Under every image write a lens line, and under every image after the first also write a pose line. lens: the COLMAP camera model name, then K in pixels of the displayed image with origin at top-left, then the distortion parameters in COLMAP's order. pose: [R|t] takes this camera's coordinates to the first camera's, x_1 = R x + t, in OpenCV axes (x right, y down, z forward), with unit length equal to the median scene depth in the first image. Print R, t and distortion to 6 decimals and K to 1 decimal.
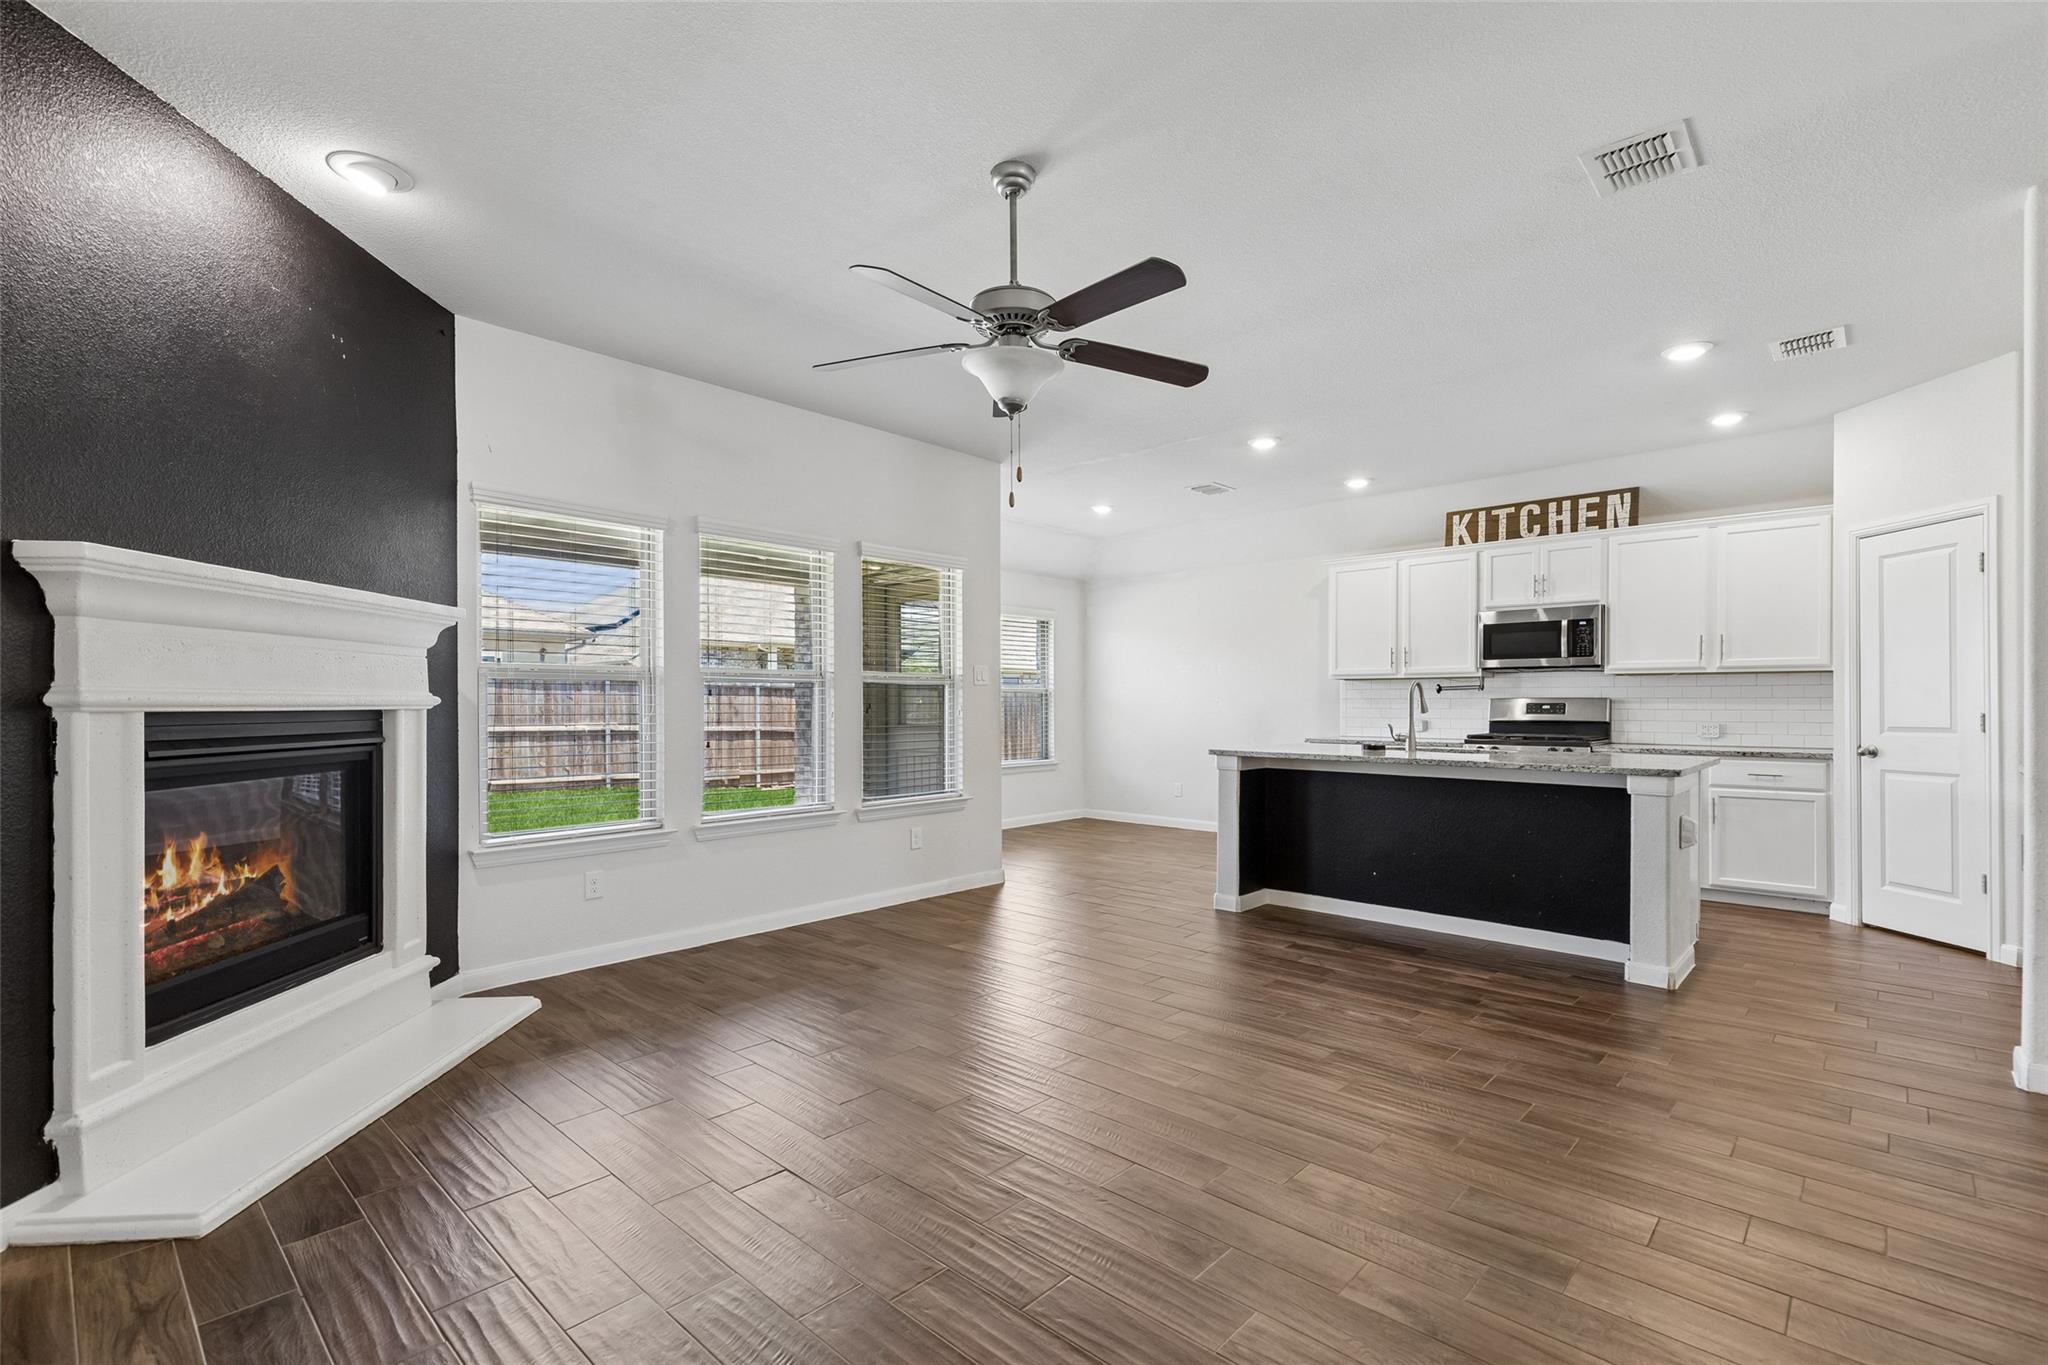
lens RADIAL K [[931.0, 0, 1009.3], [0, 931.0, 695.5], [0, 0, 1]] dist [0.000452, 0.000034]
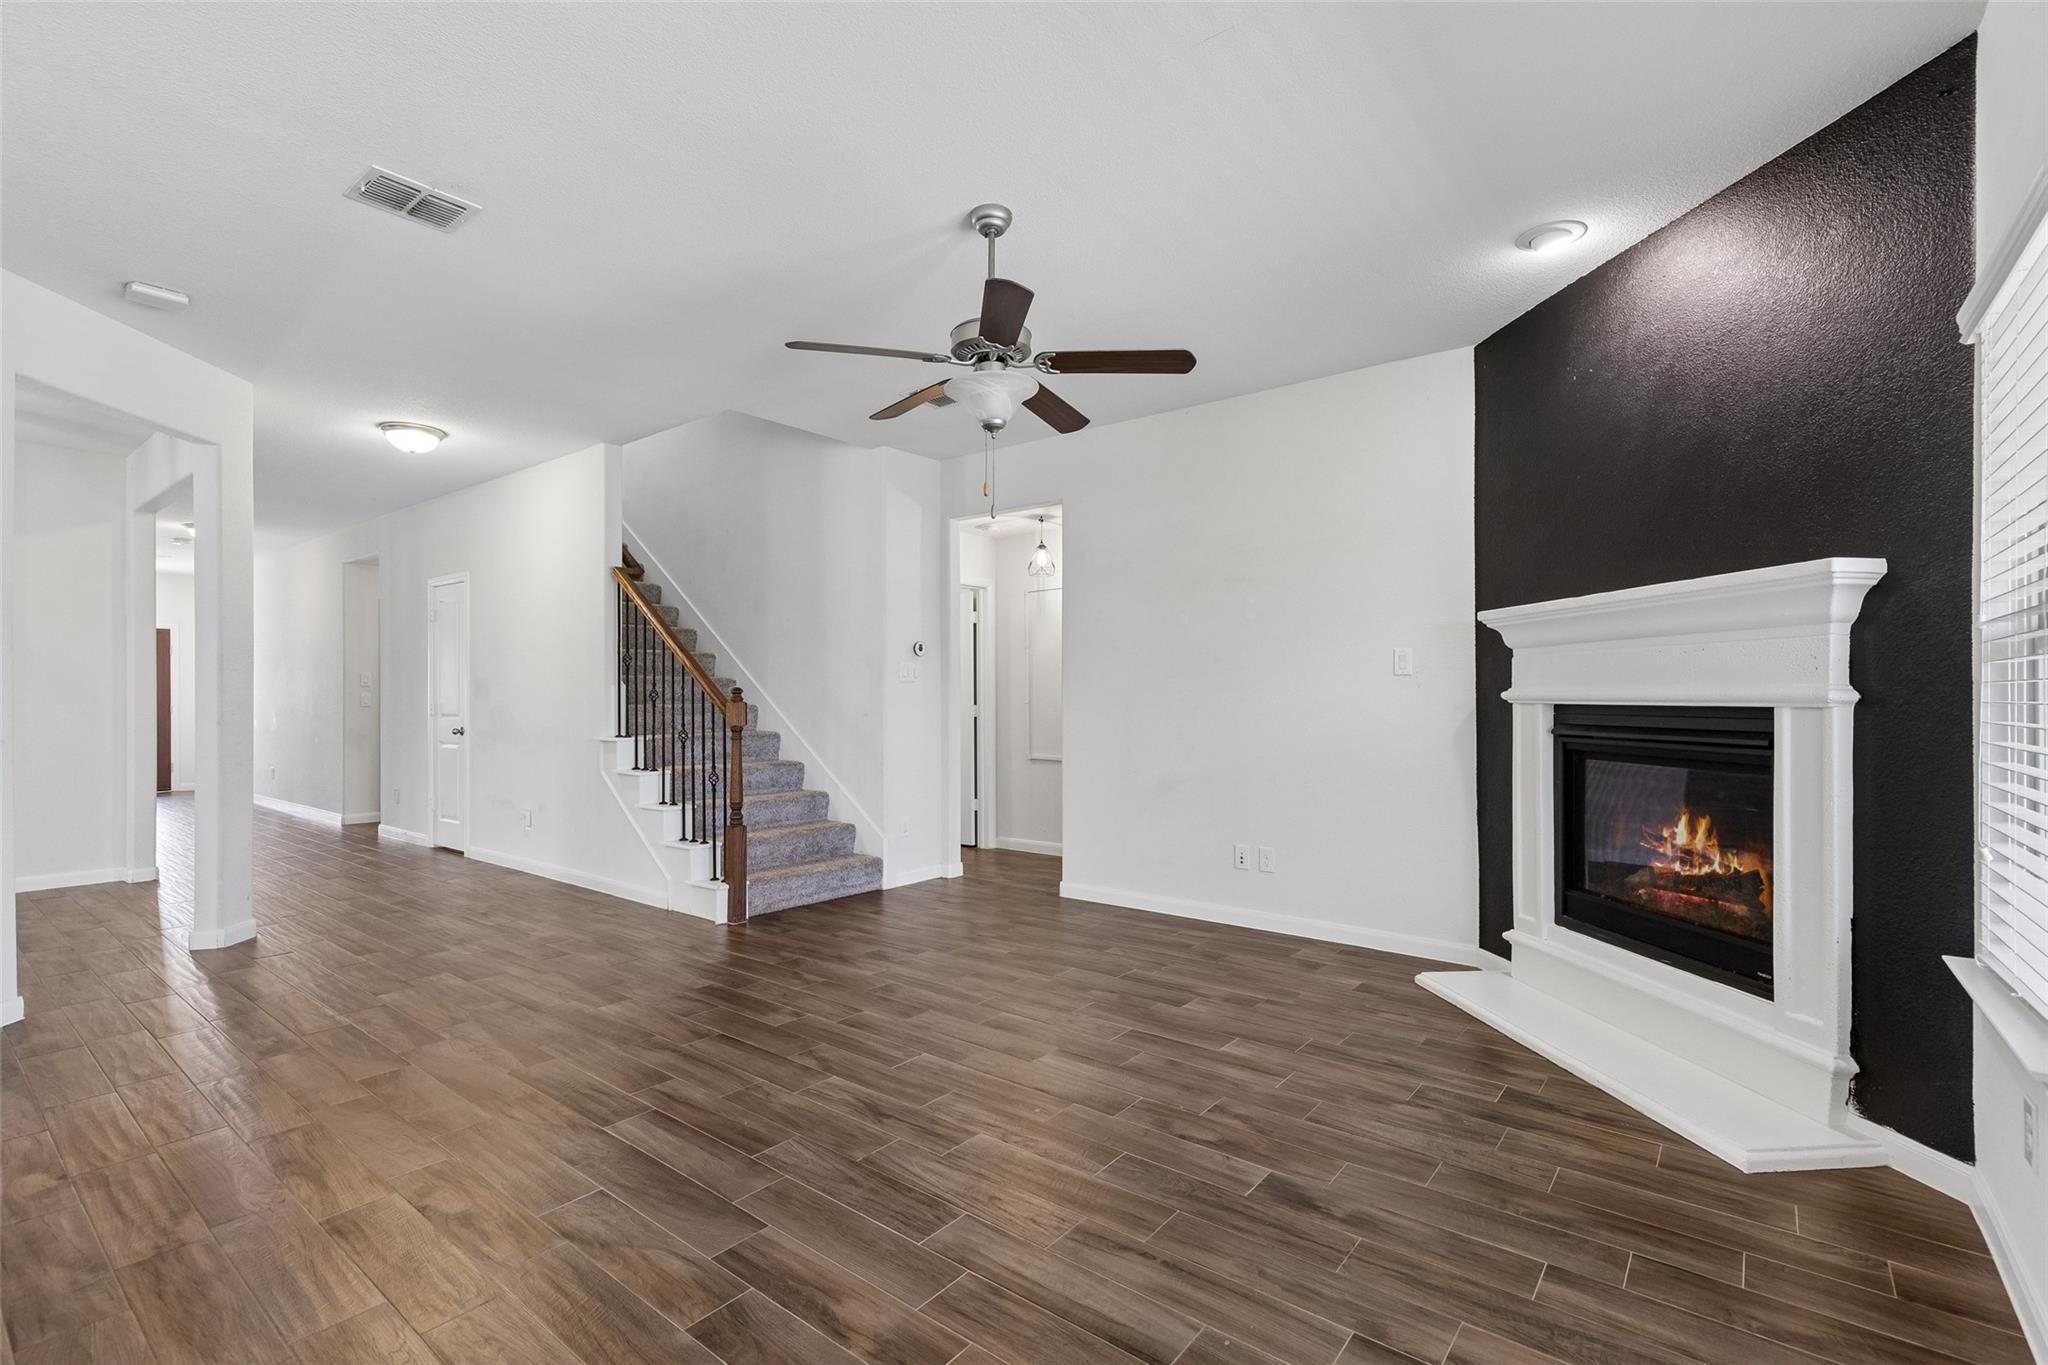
lens RADIAL K [[931.0, 0, 1009.3], [0, 931.0, 695.5], [0, 0, 1]] dist [0.000452, 0.000034]
pose [[-0.998031, 0.004321, -0.062574, 0.040981], [0.004701, 0.999971, -0.005925, 0.008534], [0.062546, -0.006207, -0.998023, 1.757642]]
